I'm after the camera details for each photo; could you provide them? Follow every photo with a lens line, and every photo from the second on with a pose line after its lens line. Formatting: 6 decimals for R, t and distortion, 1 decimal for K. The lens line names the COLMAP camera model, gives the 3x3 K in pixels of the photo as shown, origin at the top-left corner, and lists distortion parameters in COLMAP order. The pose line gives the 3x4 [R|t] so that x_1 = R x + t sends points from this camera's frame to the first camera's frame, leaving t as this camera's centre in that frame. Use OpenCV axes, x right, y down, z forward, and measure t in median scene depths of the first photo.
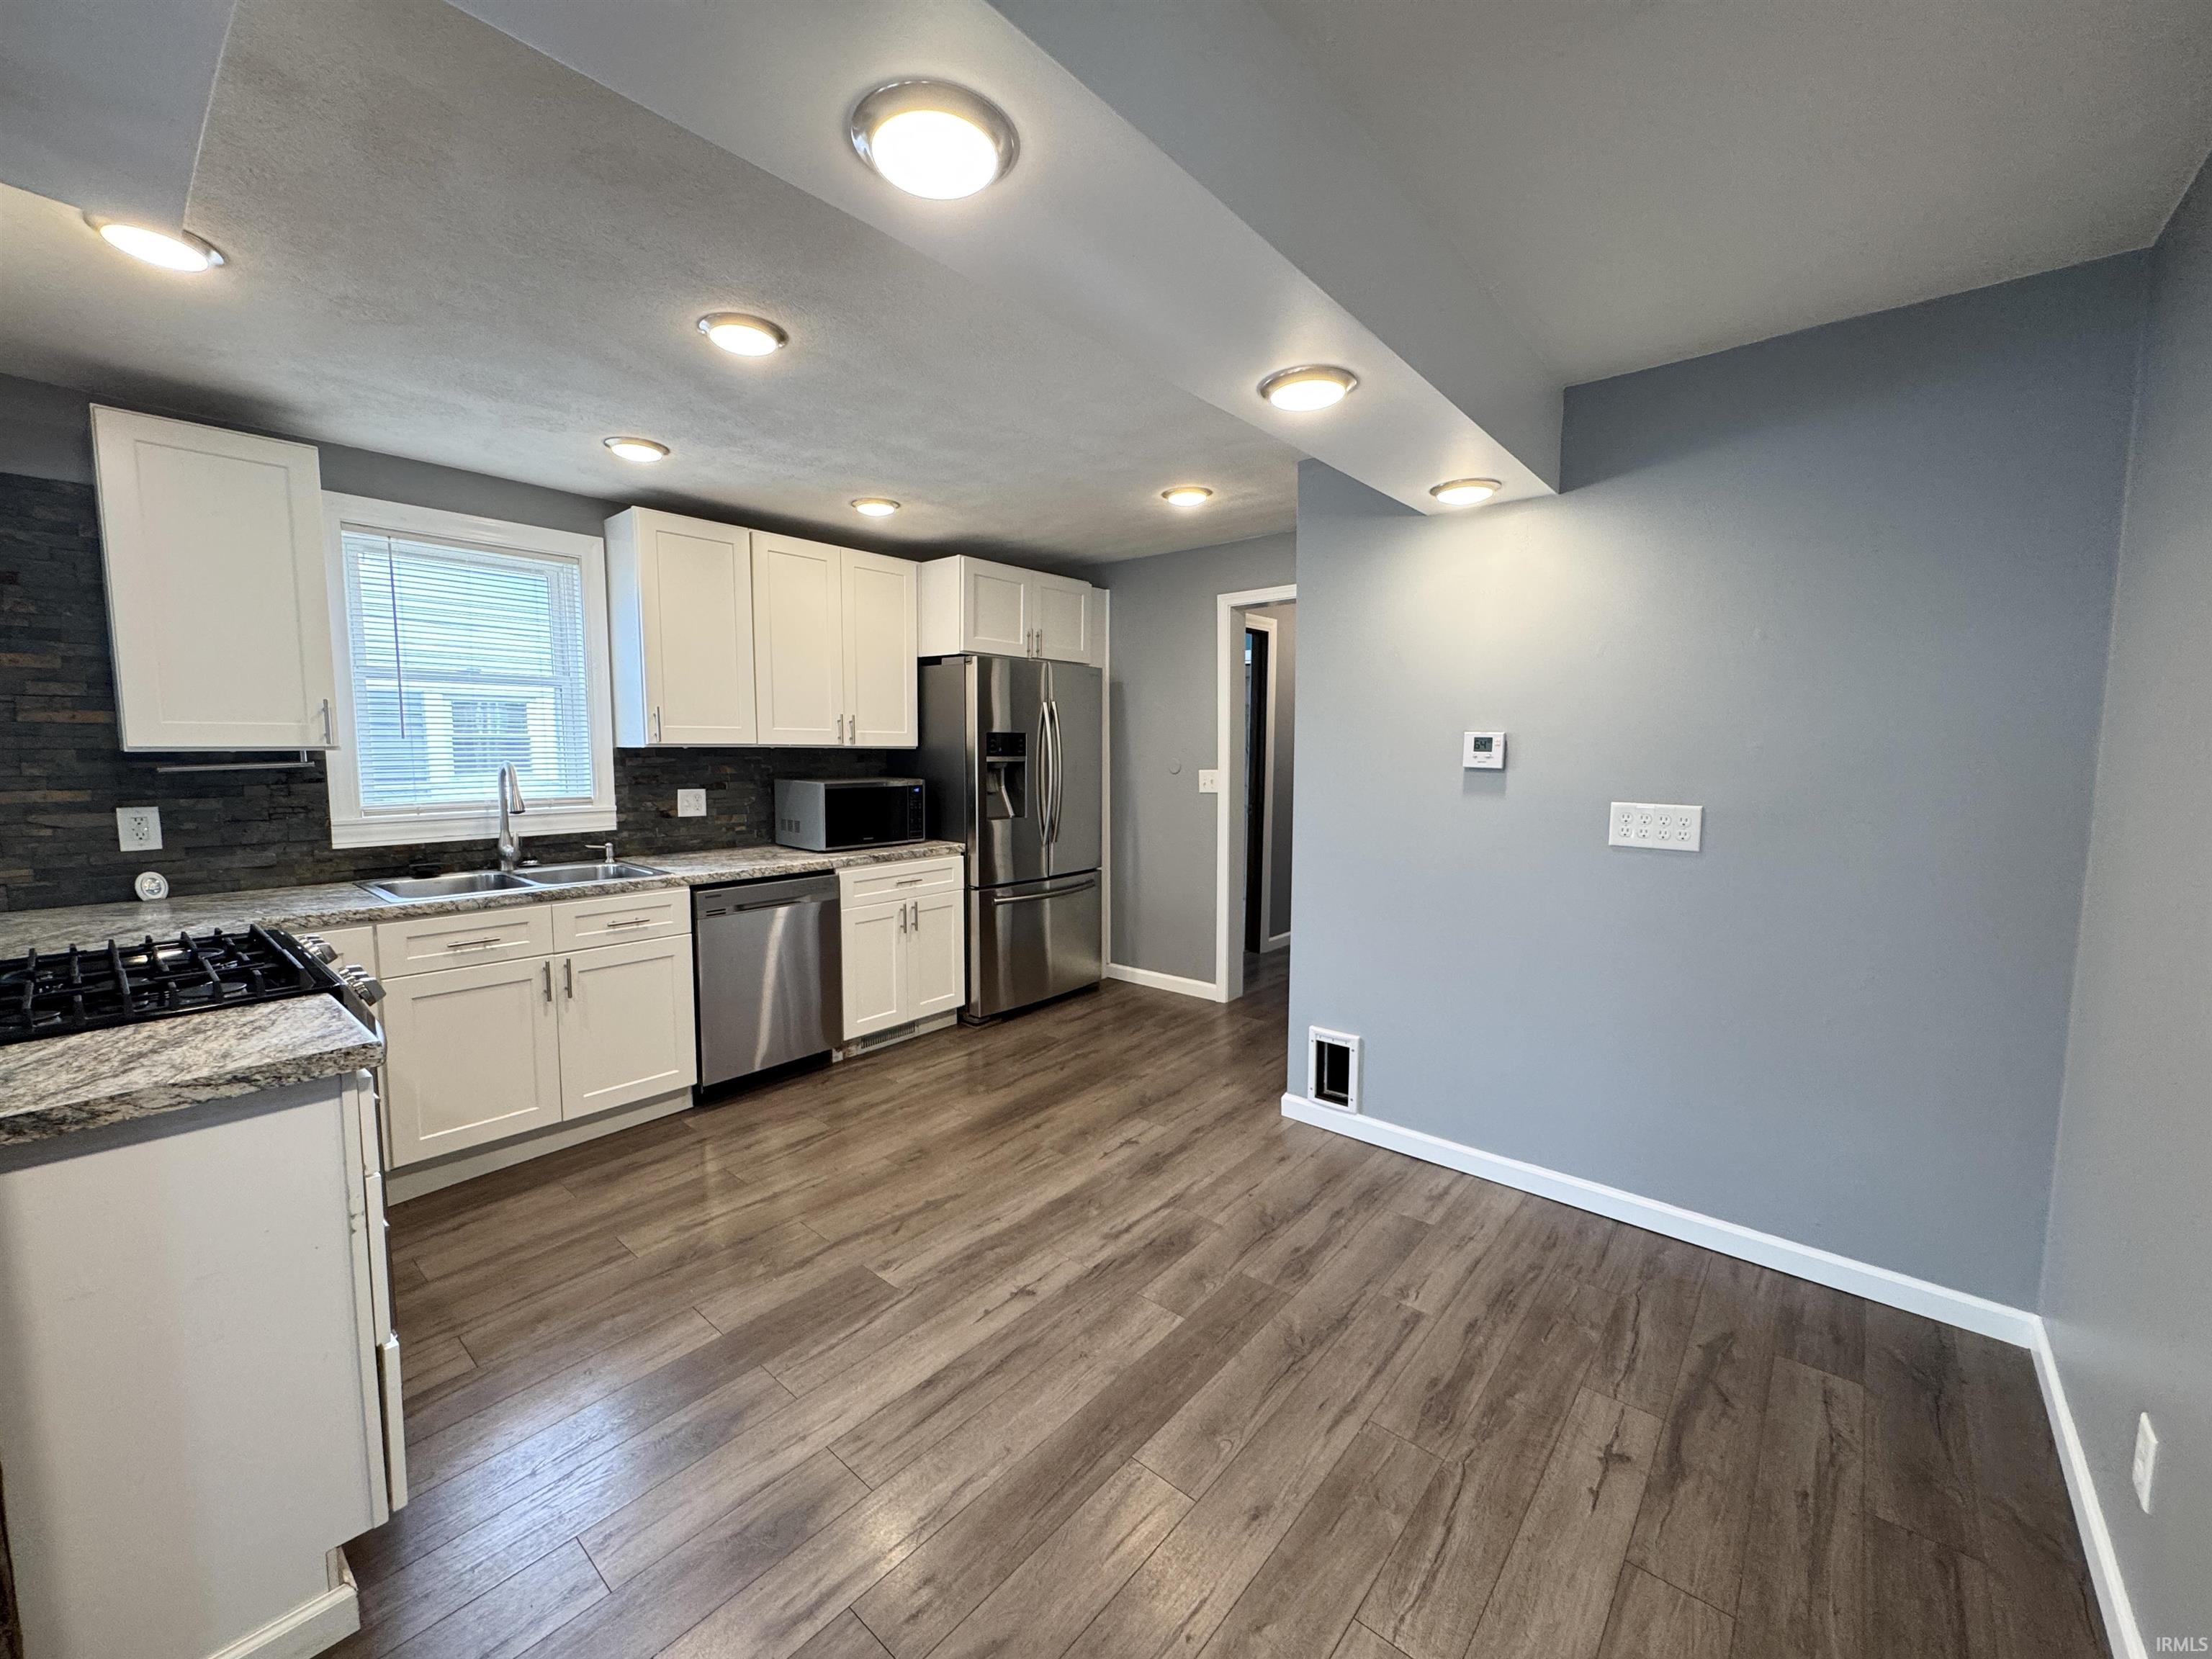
lens RADIAL K [[885.7, 0, 1106.5], [0, 885.7, 827.2], [0, 0, 1]] dist [-0.001298, -0.000262]
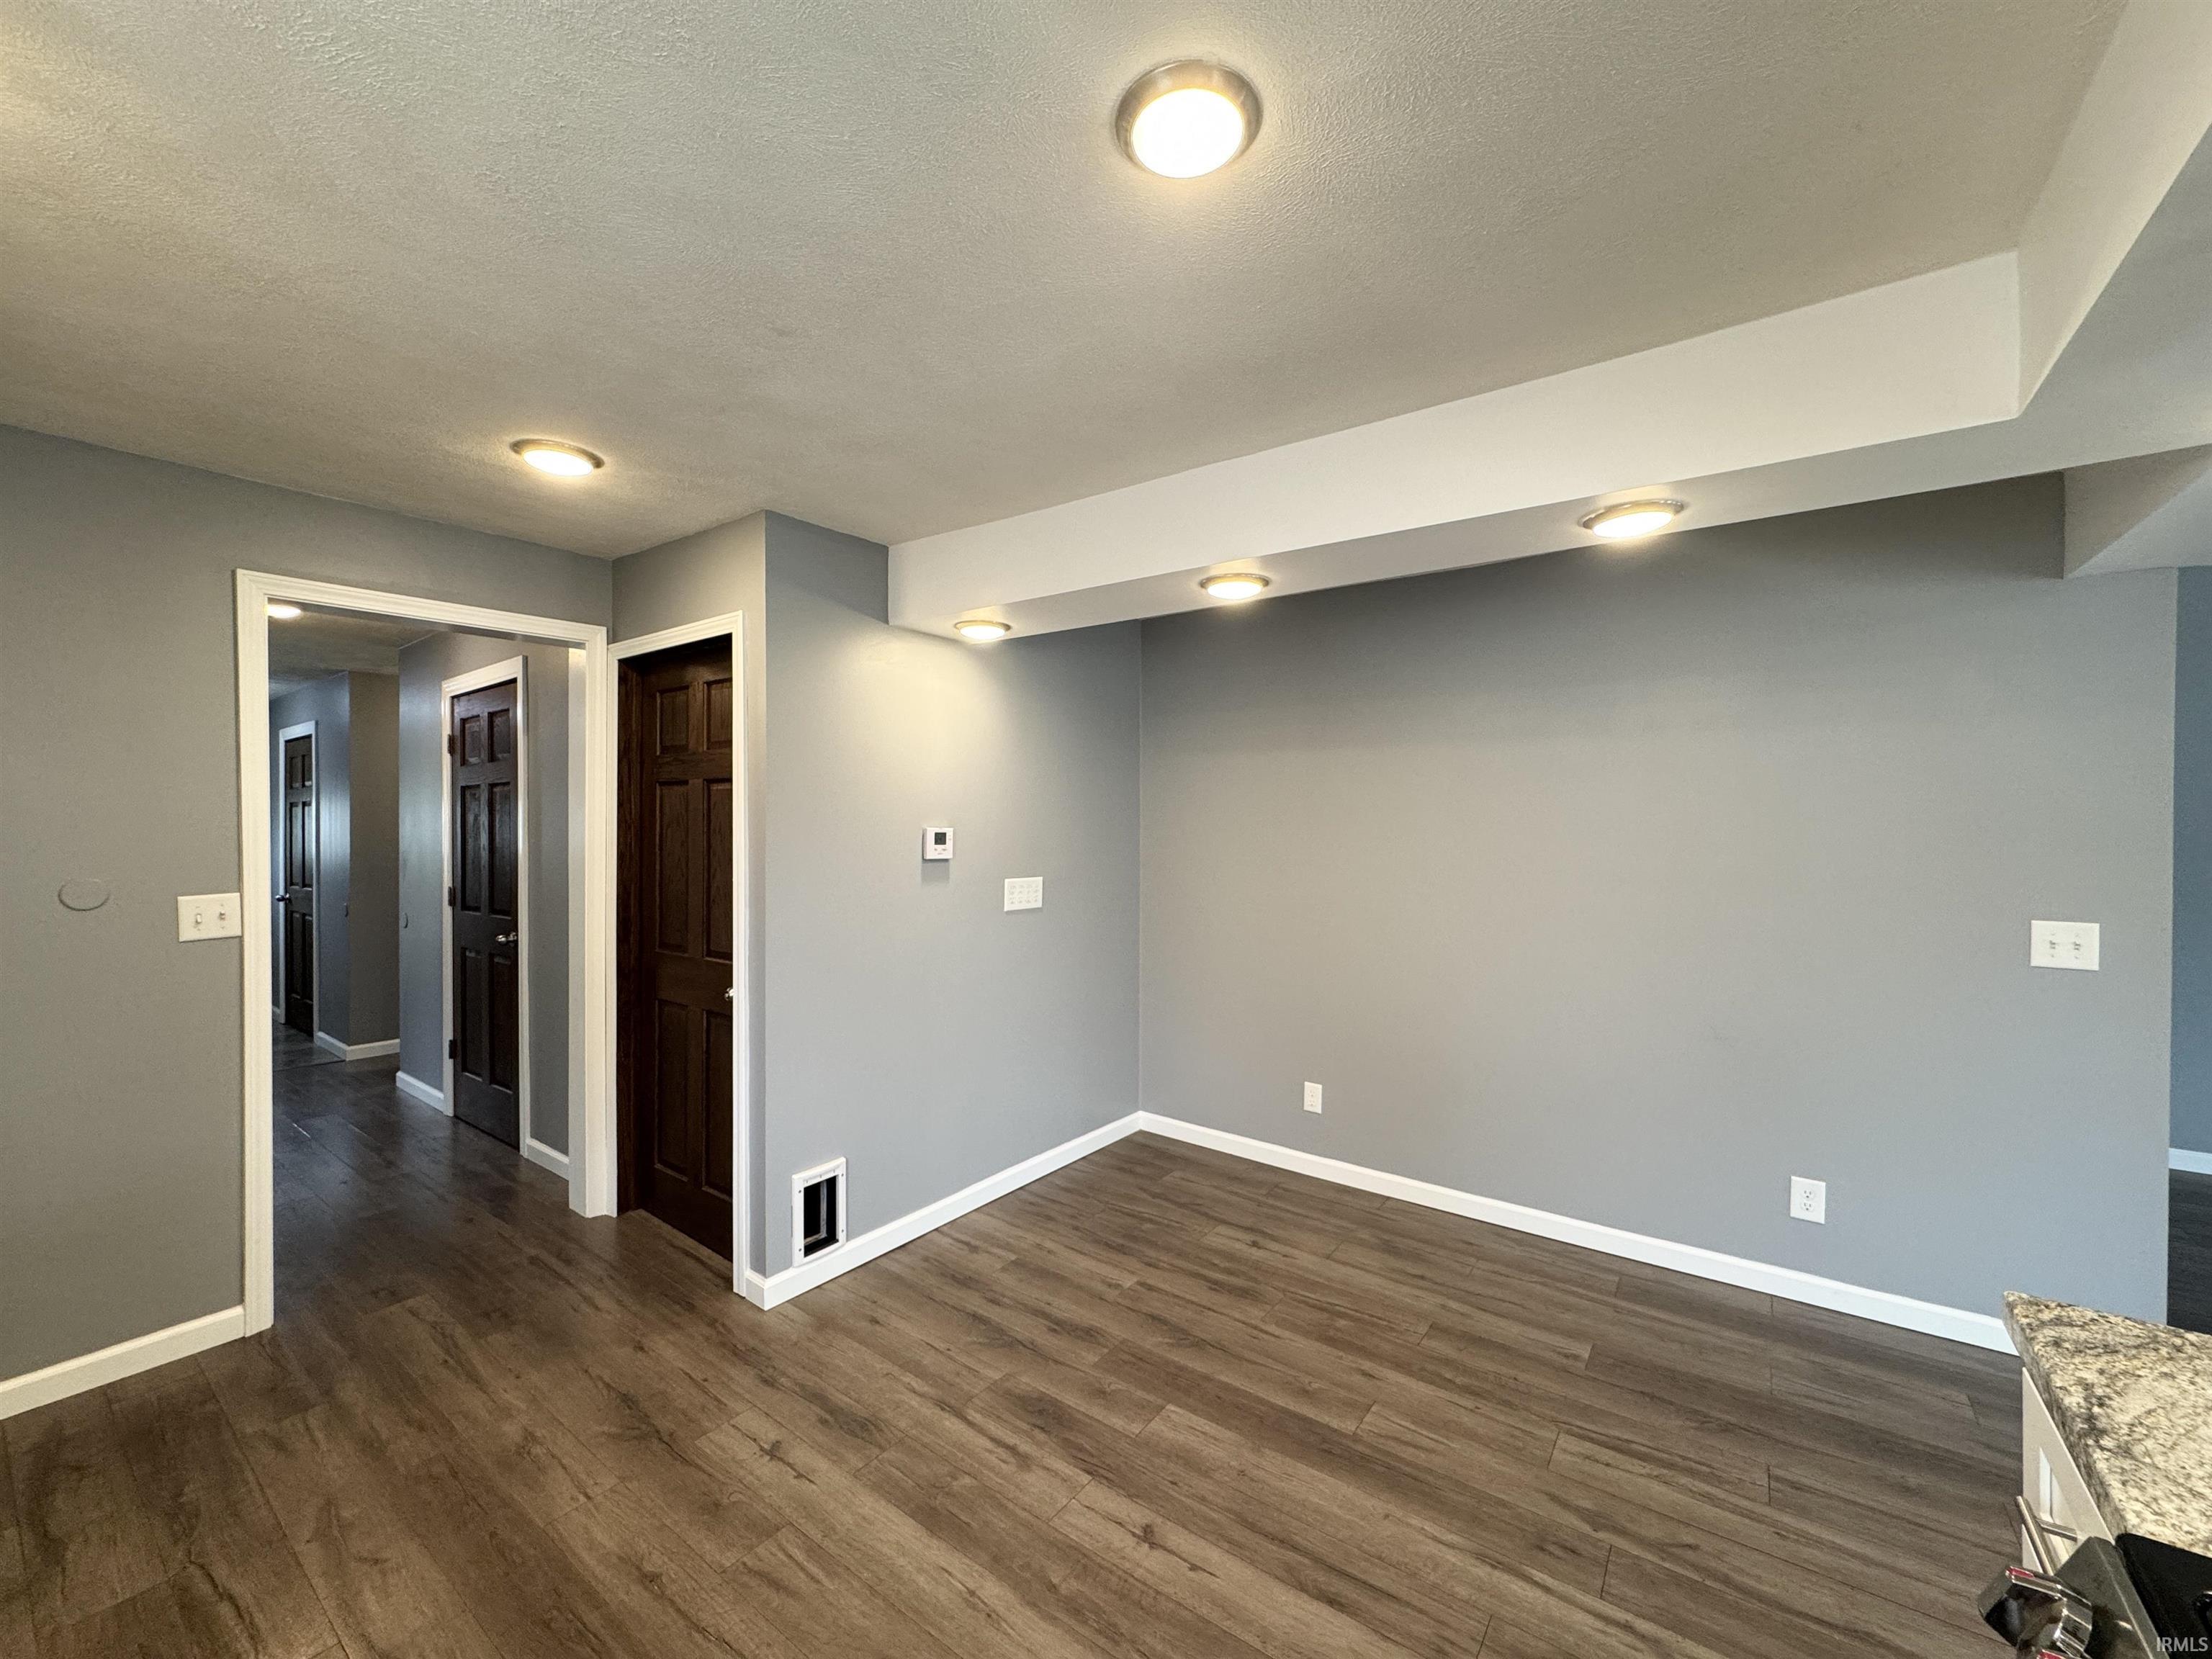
lens RADIAL K [[885.7, 0, 1106.5], [0, 885.7, 827.2], [0, 0, 1]] dist [-0.001298, -0.000262]
pose [[-0.078595, -0.002170, 0.996904, -0.659210], [0.095434, 0.995389, 0.009690, -0.087913], [-0.992328, 0.095900, -0.078026, 0.778505]]
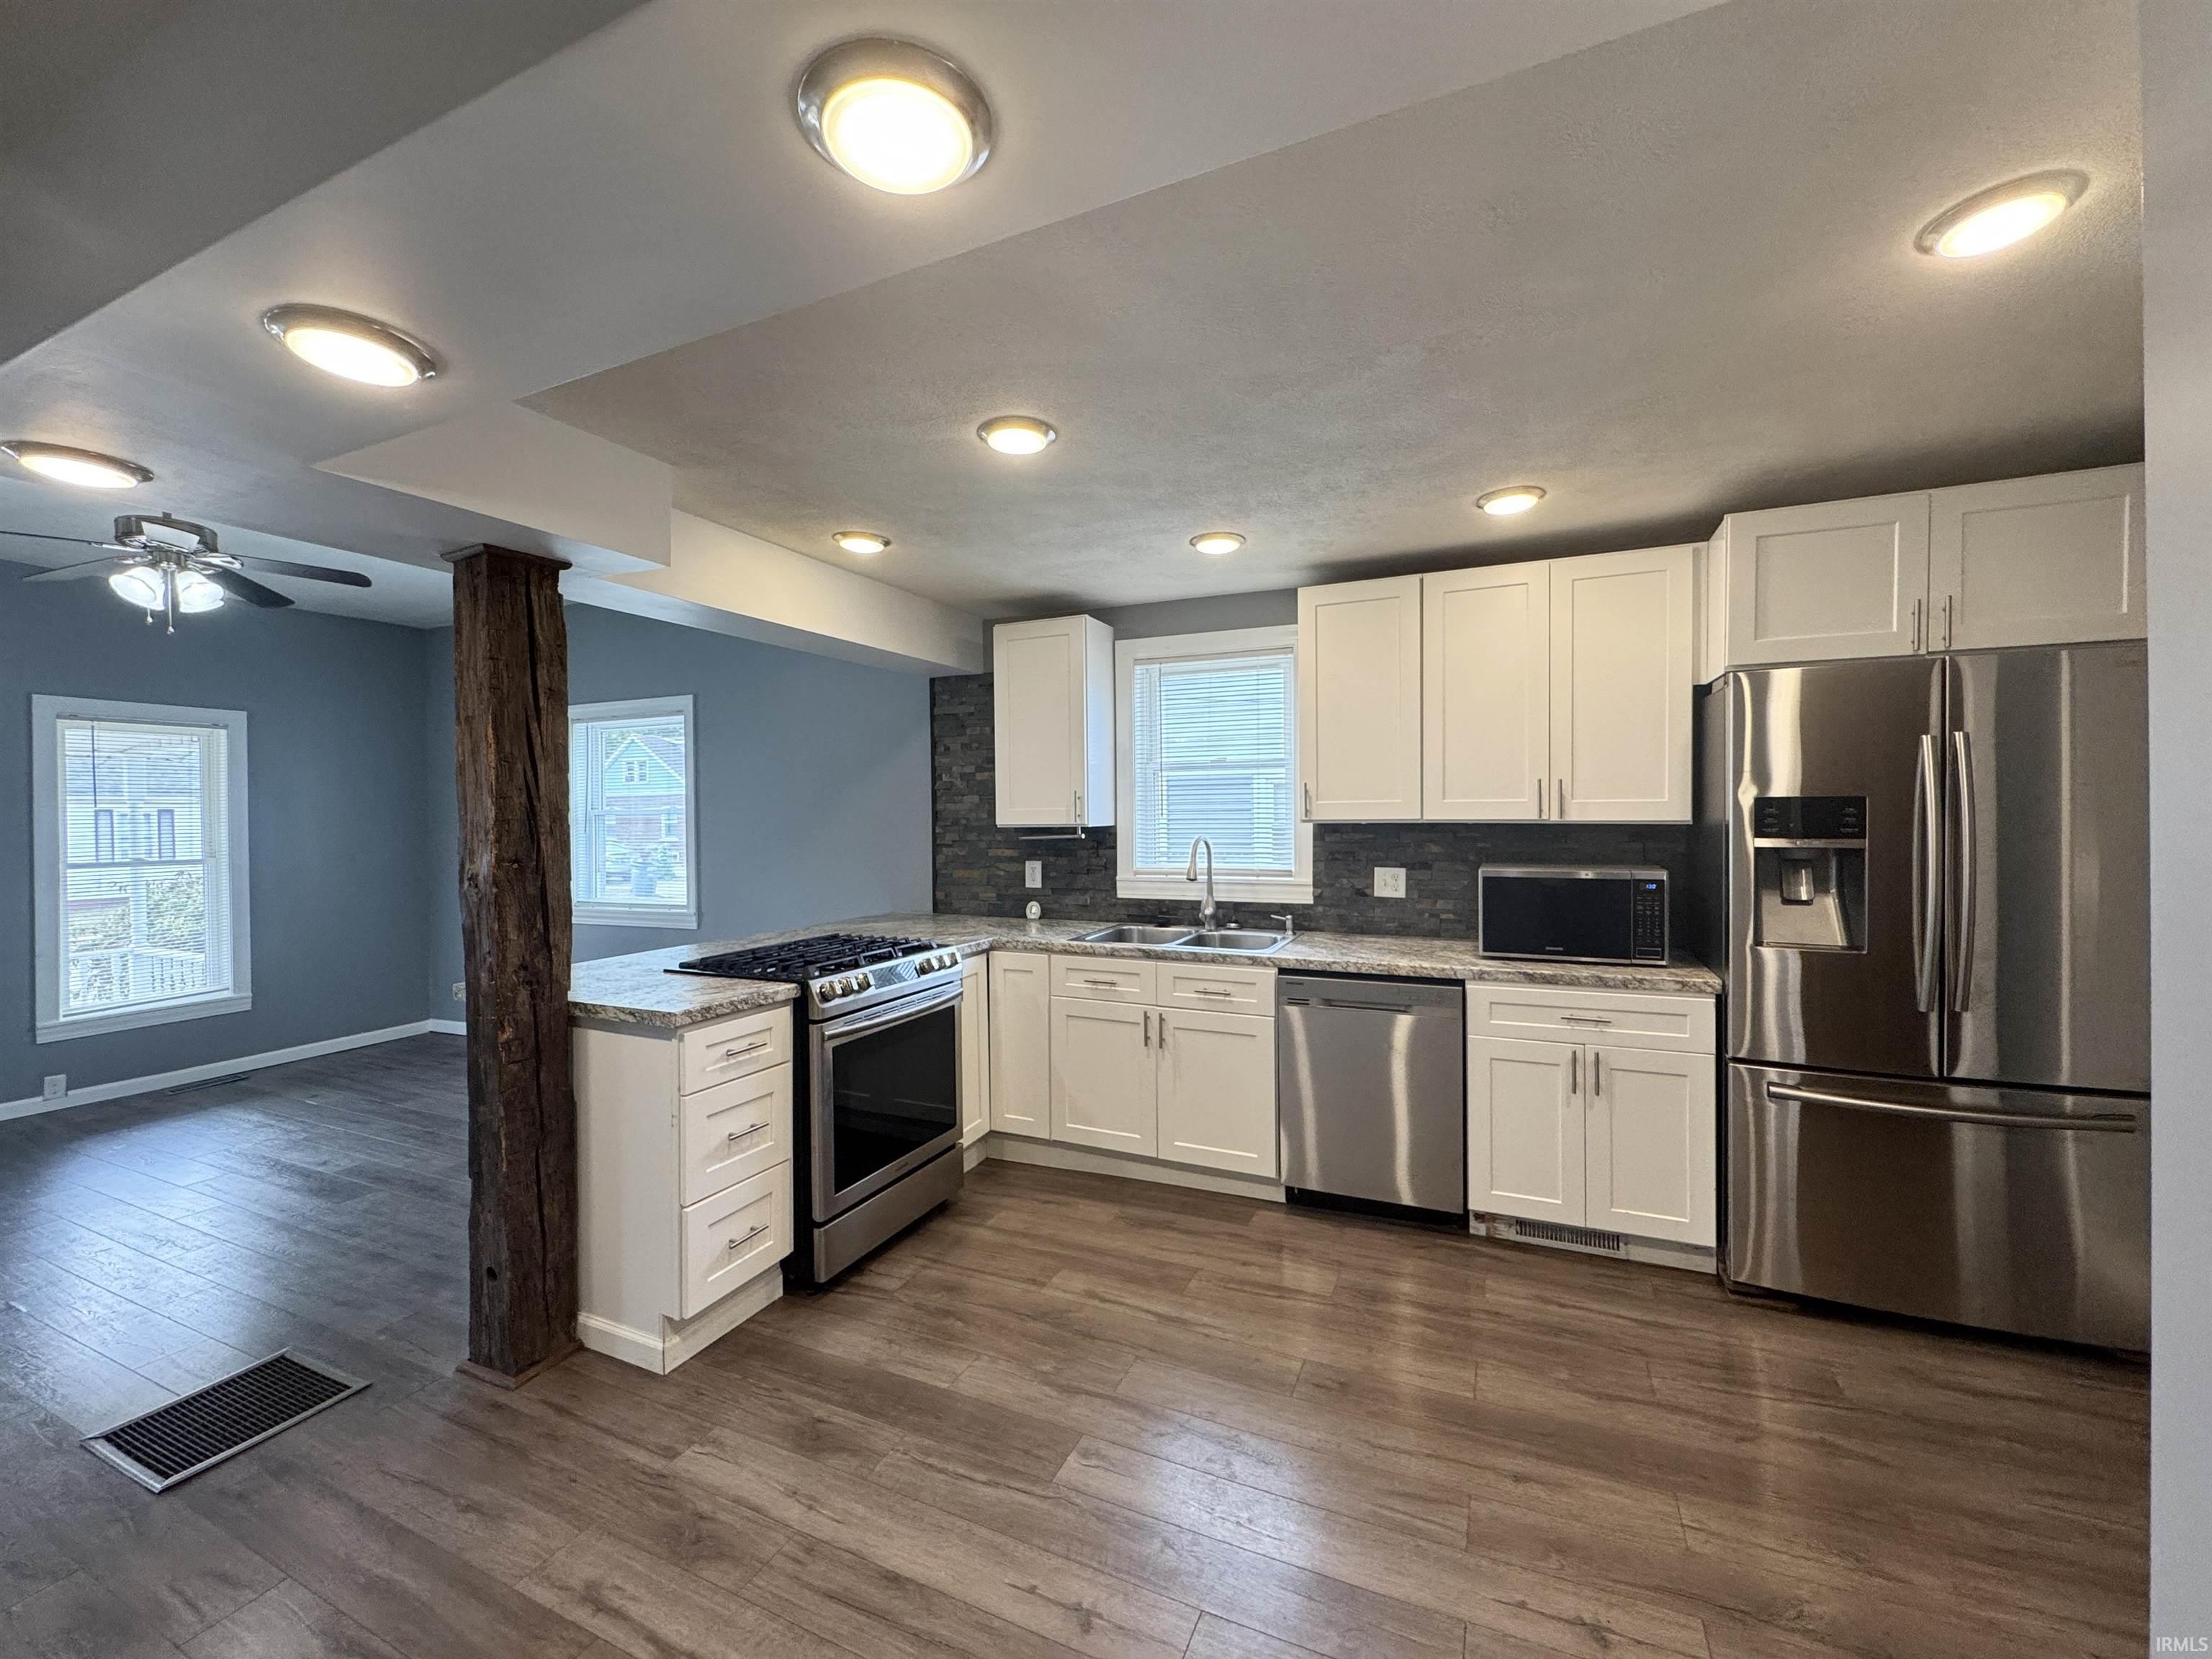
lens RADIAL K [[885.7, 0, 1106.5], [0, 885.7, 827.2], [0, 0, 1]] dist [-0.001298, -0.000262]
pose [[0.272535, 0.007949, -0.962113, 0.428860], [-0.079155, 0.996761, -0.014186, -0.061404], [0.958884, 0.080022, 0.272281, 0.583776]]
